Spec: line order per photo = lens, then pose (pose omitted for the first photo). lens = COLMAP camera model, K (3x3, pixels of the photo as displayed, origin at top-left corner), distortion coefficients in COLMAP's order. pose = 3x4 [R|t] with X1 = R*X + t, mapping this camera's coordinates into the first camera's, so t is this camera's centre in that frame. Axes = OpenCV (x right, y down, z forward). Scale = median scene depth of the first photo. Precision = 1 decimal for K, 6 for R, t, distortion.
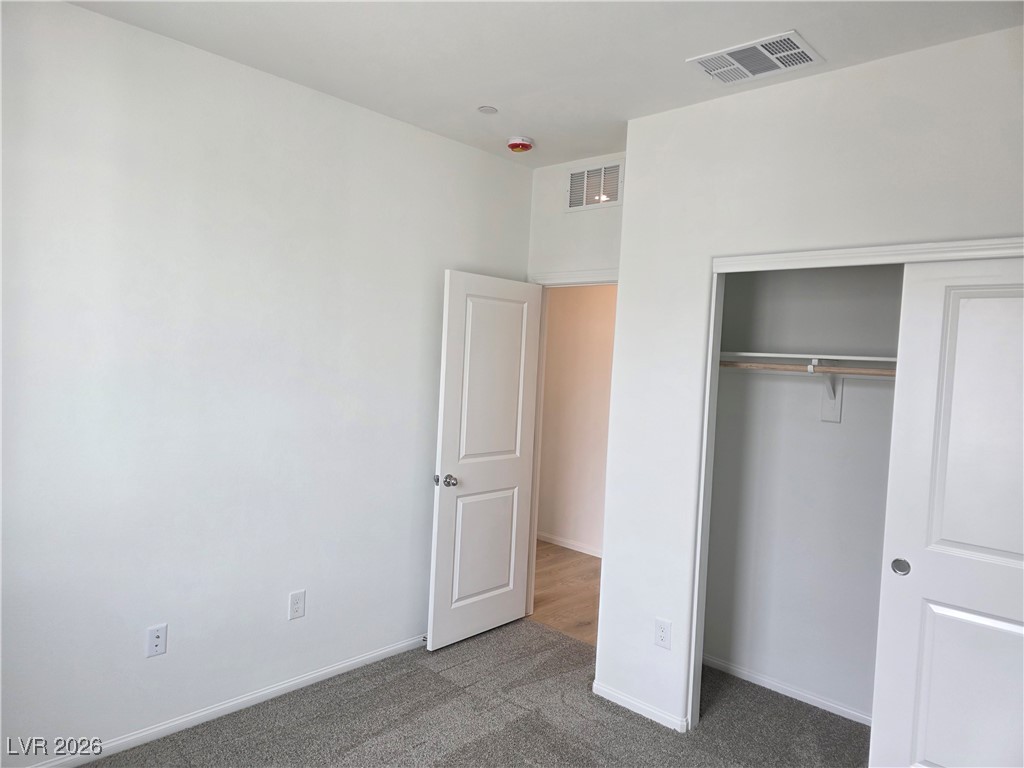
lens RADIAL K [[684.4, 0, 512.4], [0, 684.4, 382.1], [0, 0, 1]] dist [0.050678, -0.042321]
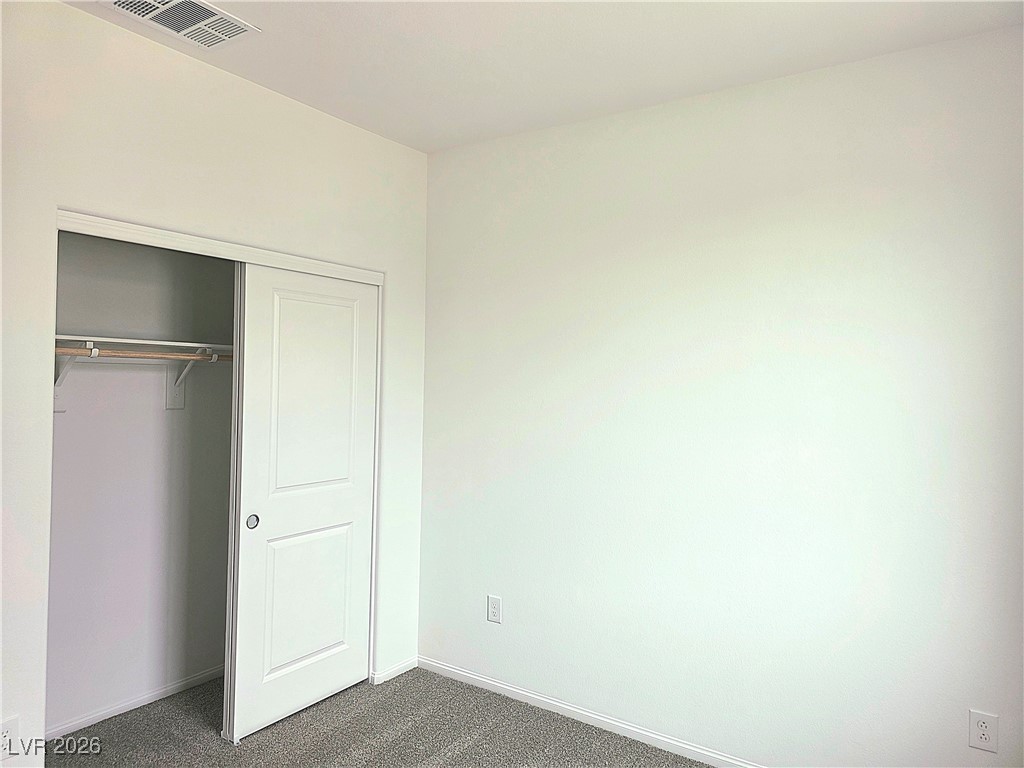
lens RADIAL K [[684.4, 0, 512.1], [0, 684.4, 385.8], [0, 0, 1]] dist [0.050678, -0.042321]
pose [[-0.159512, -0.051368, 0.985859, -0.574751], [0.003848, 0.998605, 0.052655, -0.022260], [-0.987188, 0.012193, -0.159092, 0.642268]]
